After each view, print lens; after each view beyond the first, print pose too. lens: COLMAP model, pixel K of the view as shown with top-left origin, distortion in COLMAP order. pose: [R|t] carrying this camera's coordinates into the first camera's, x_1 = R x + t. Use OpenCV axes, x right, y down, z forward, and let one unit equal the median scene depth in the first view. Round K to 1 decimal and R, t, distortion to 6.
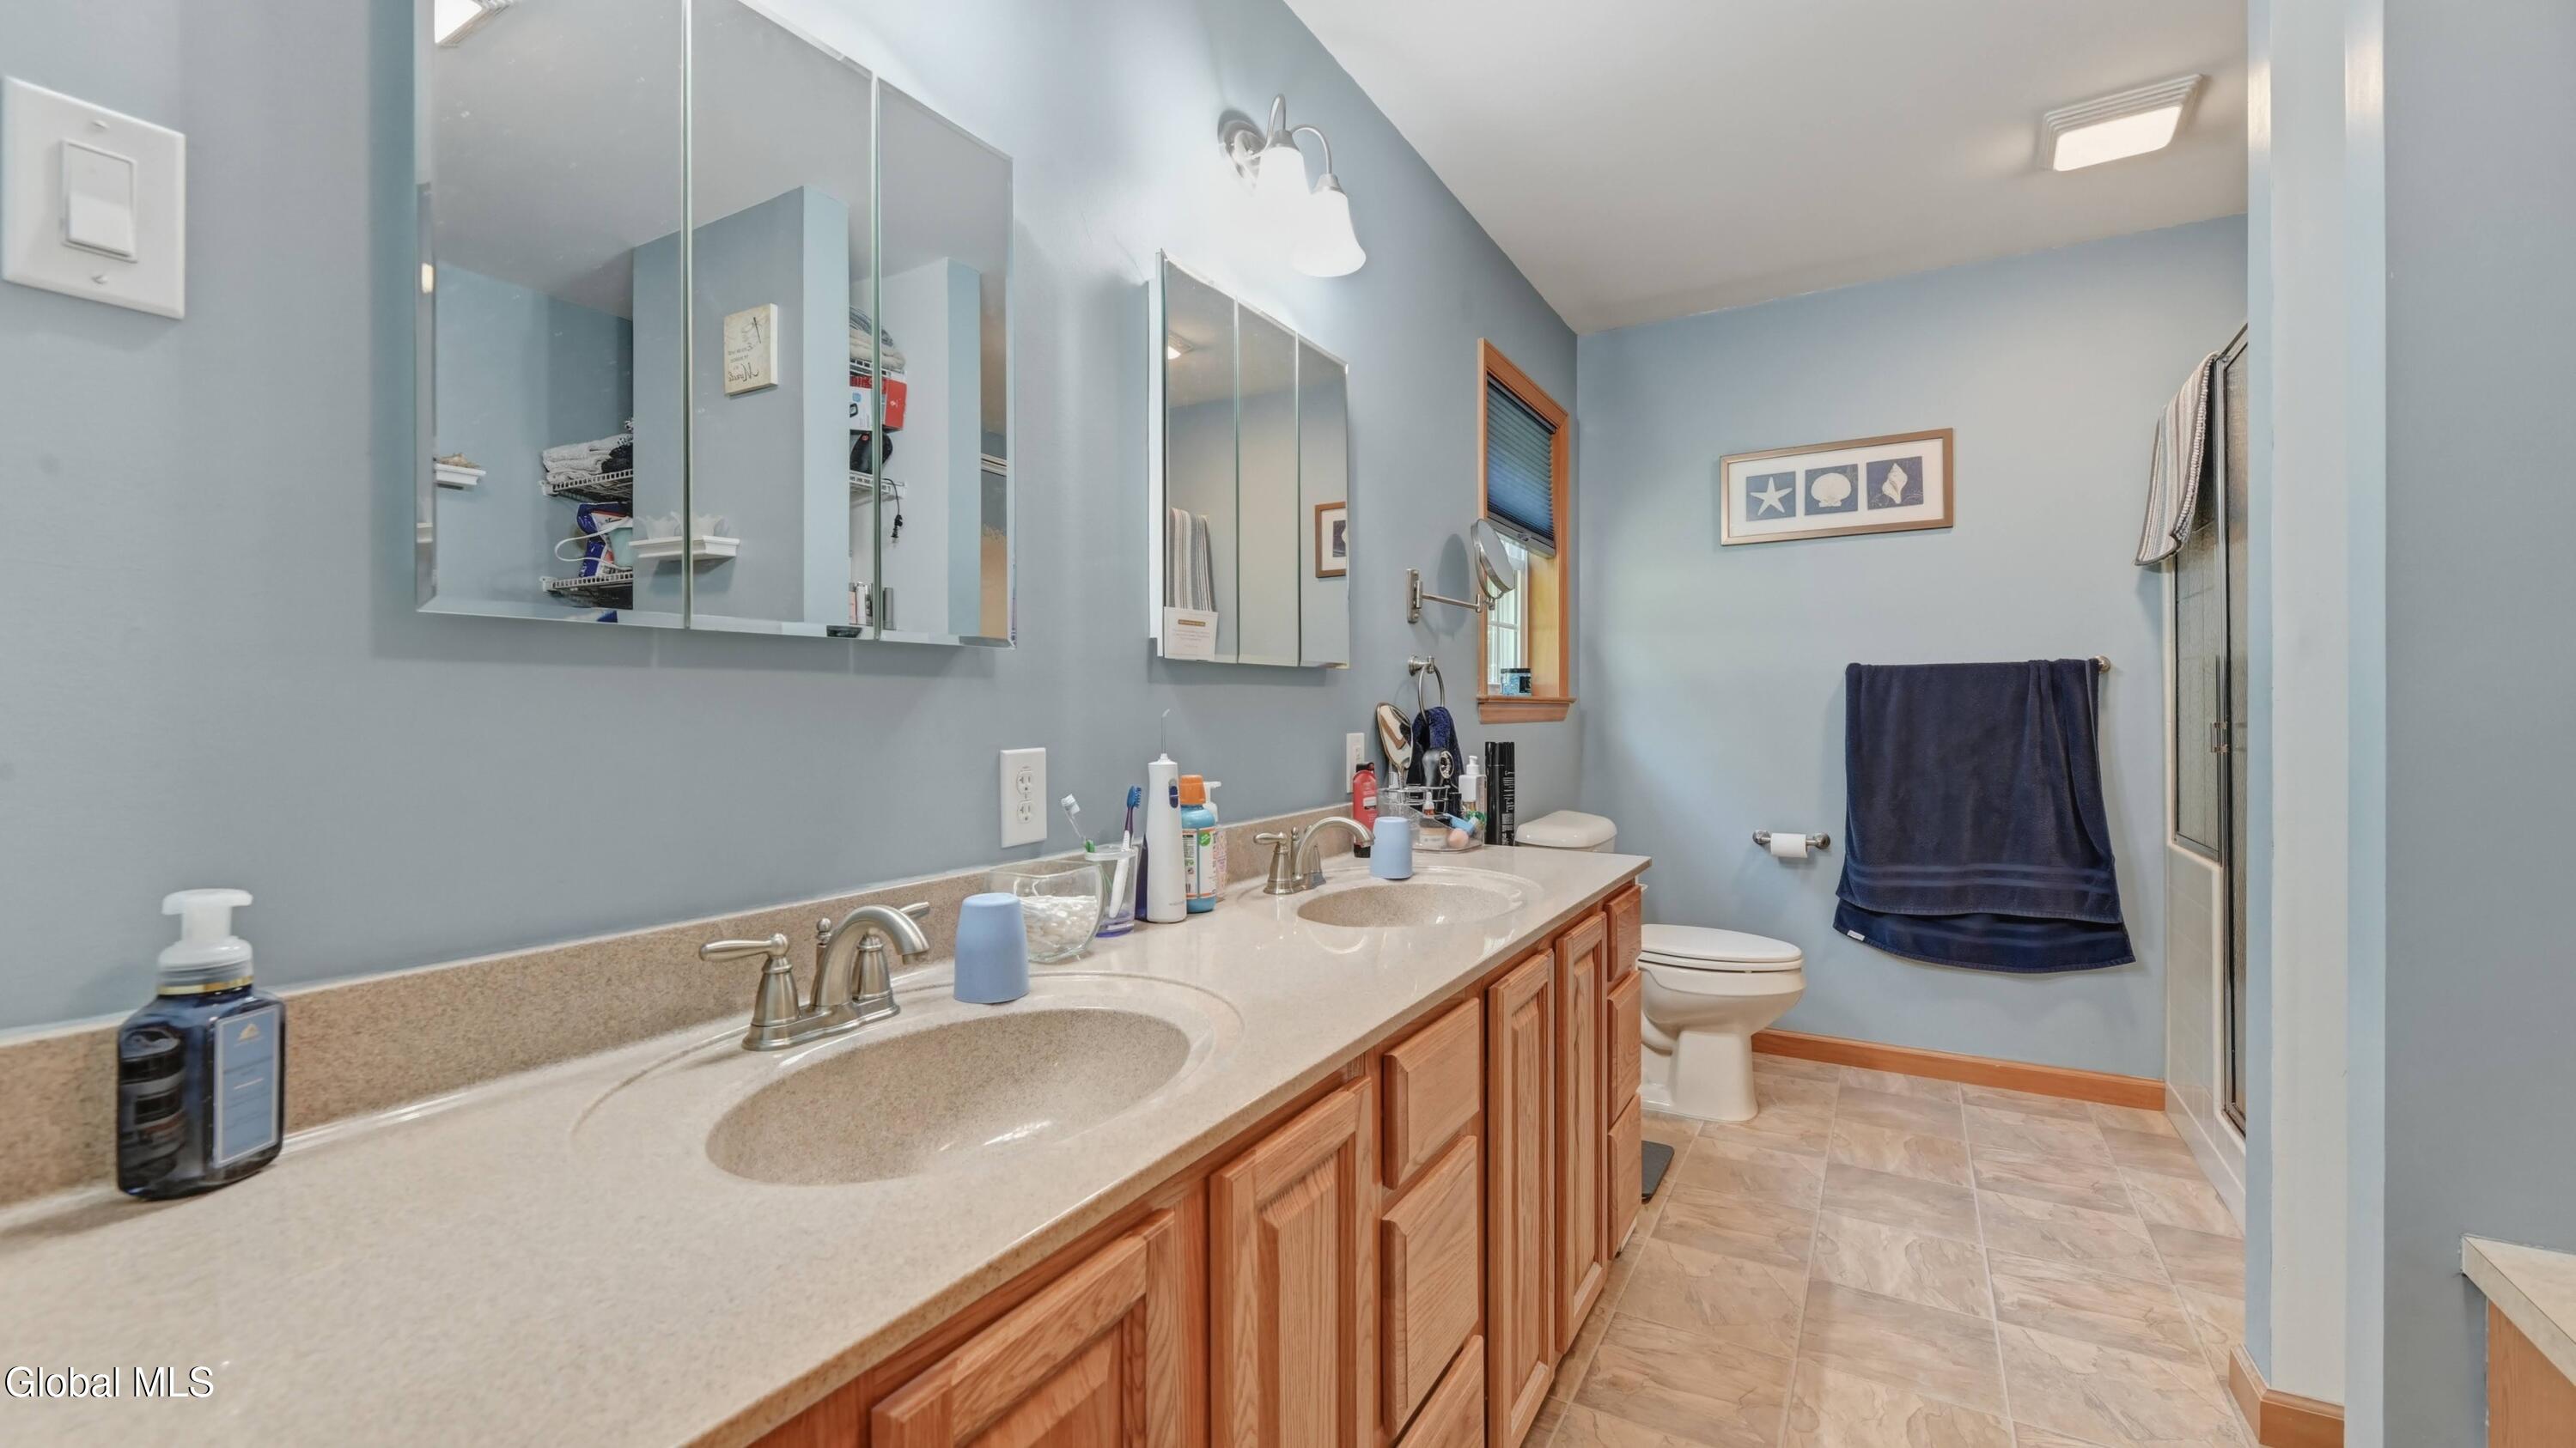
lens RADIAL K [[1071.0, 0, 1273.4], [0, 1071.0, 716.1], [0, 0, 1]] dist [-0.009280, 0.000289]
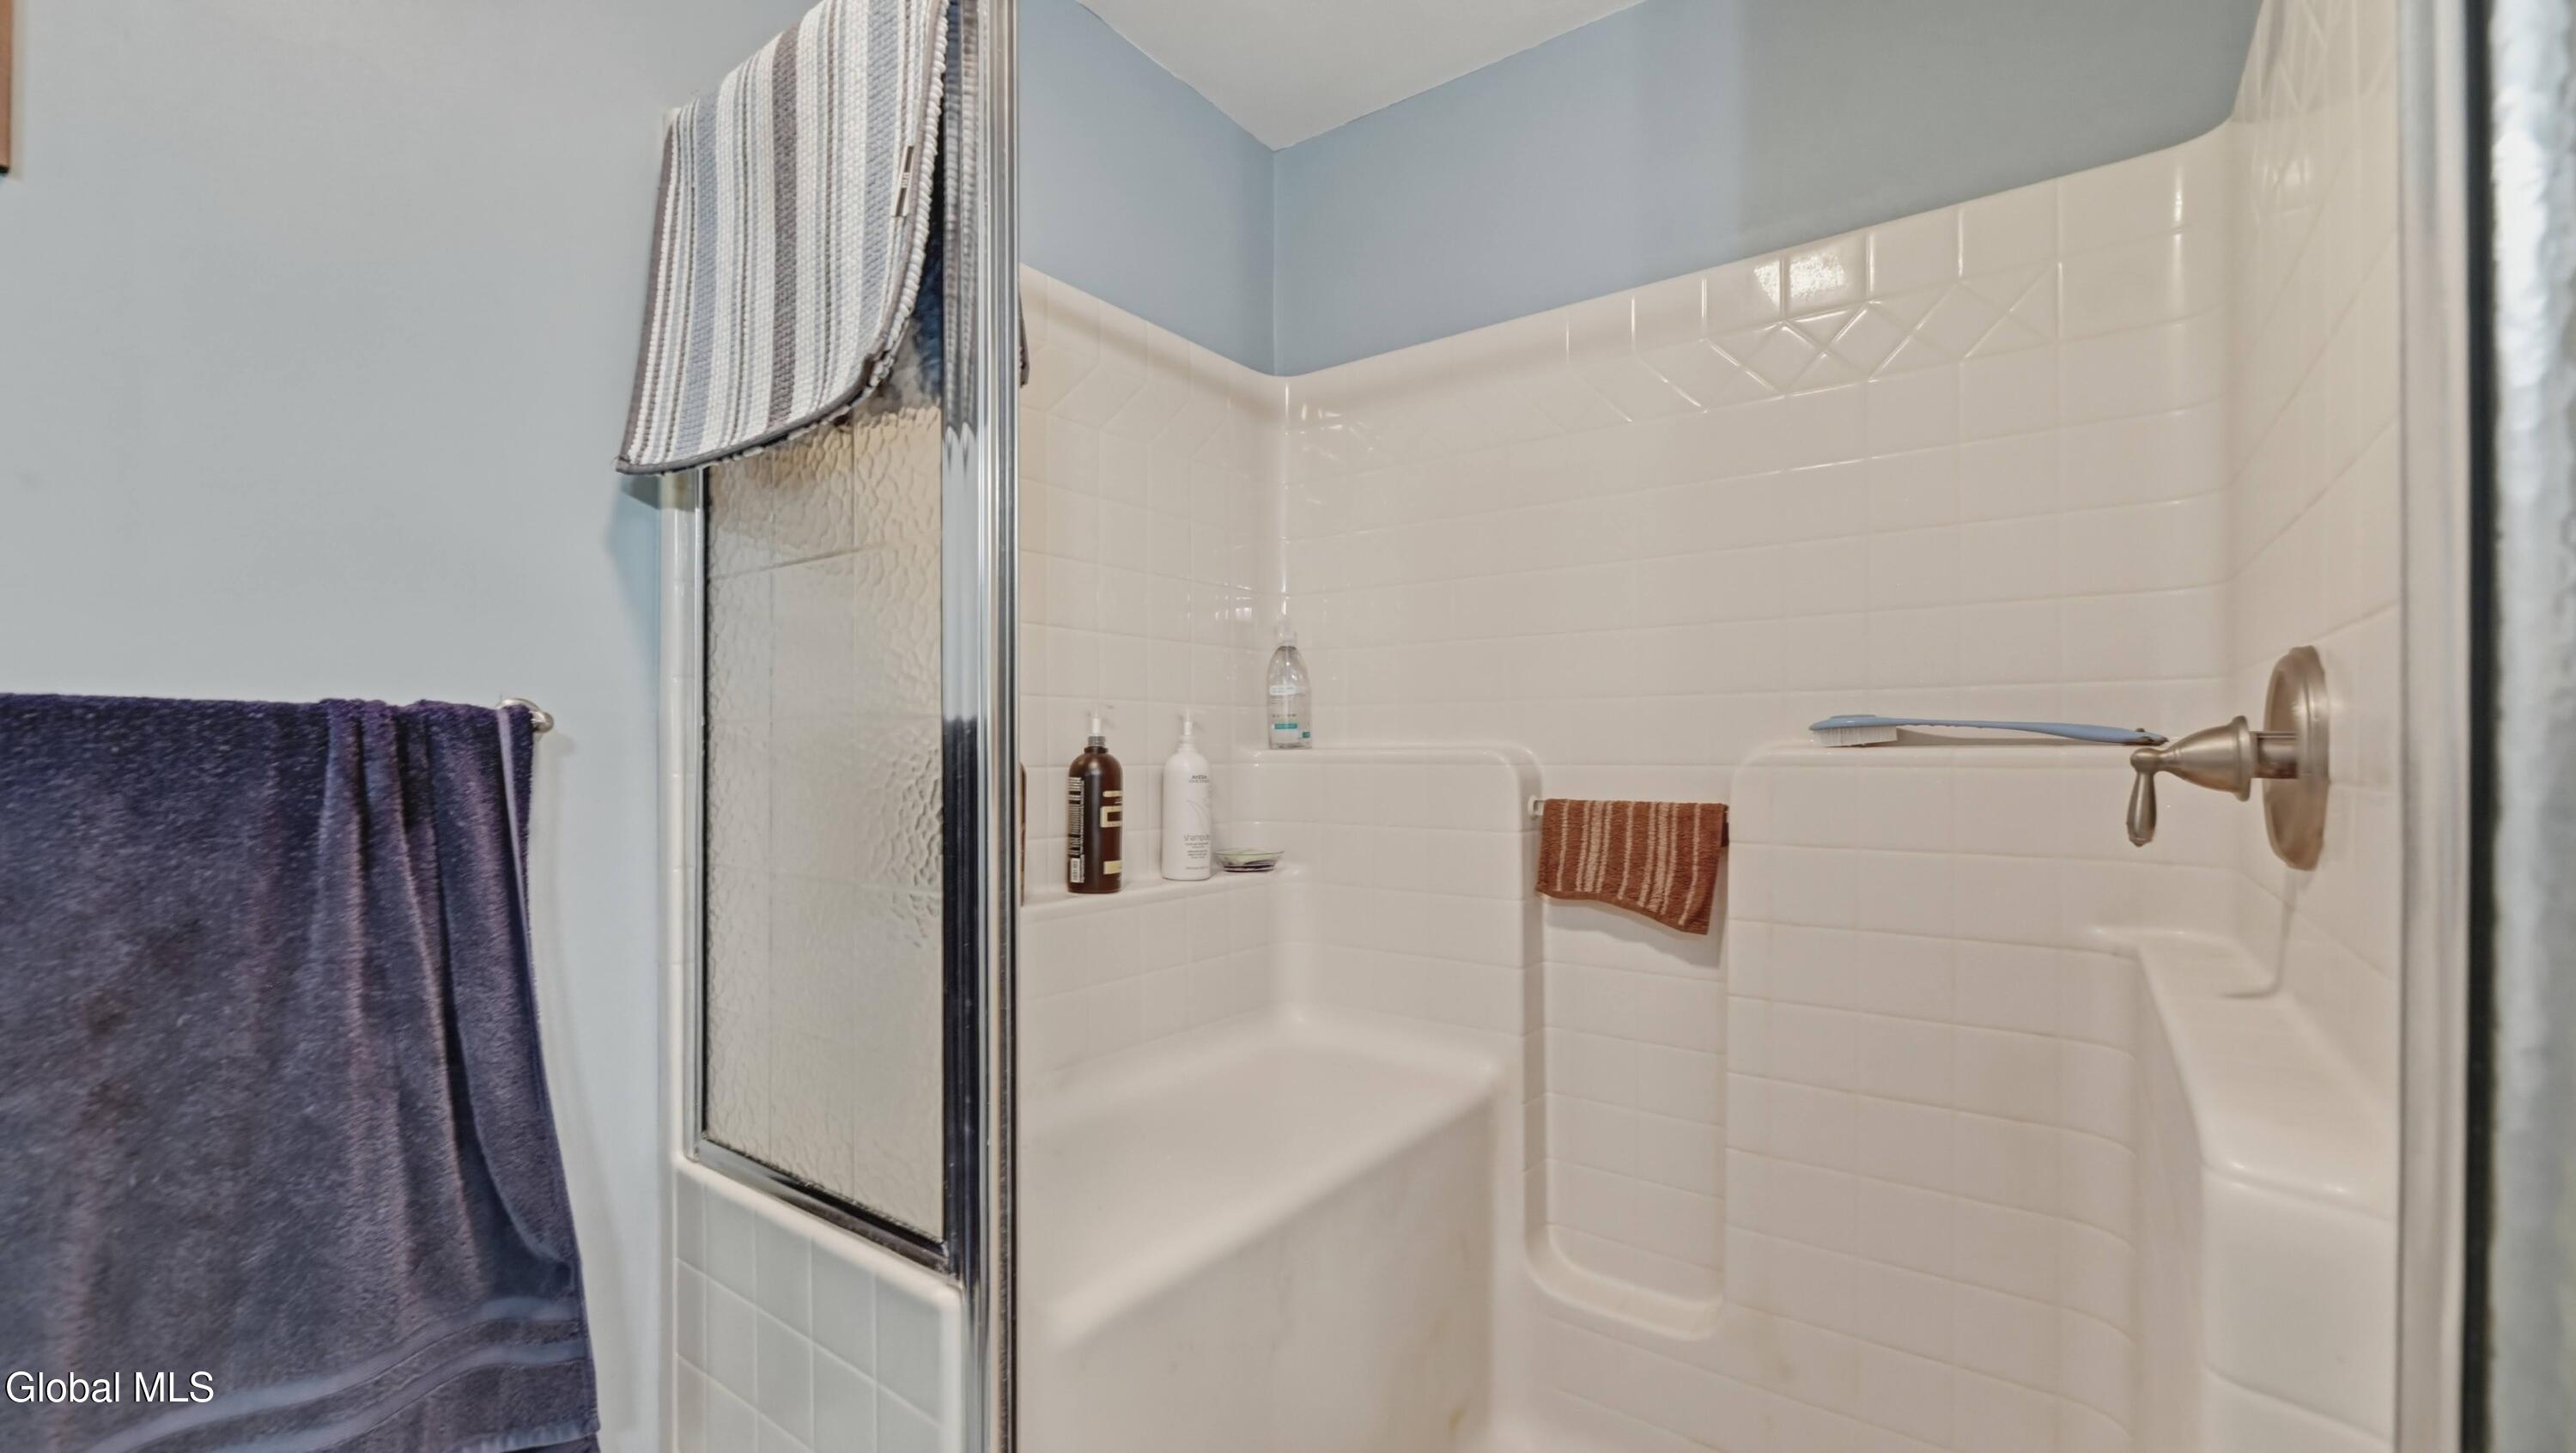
lens RADIAL K [[1110.8, 0, 1285.7], [0, 1110.8, 735.6], [0, 0, 1]] dist [0.001260, 0.000174]
pose [[0.117786, 0.019913, 0.992839, 0.416410], [-0.000336, 0.999800, -0.020013, -0.034821], [-0.993039, 0.002024, 0.117769, 0.678984]]
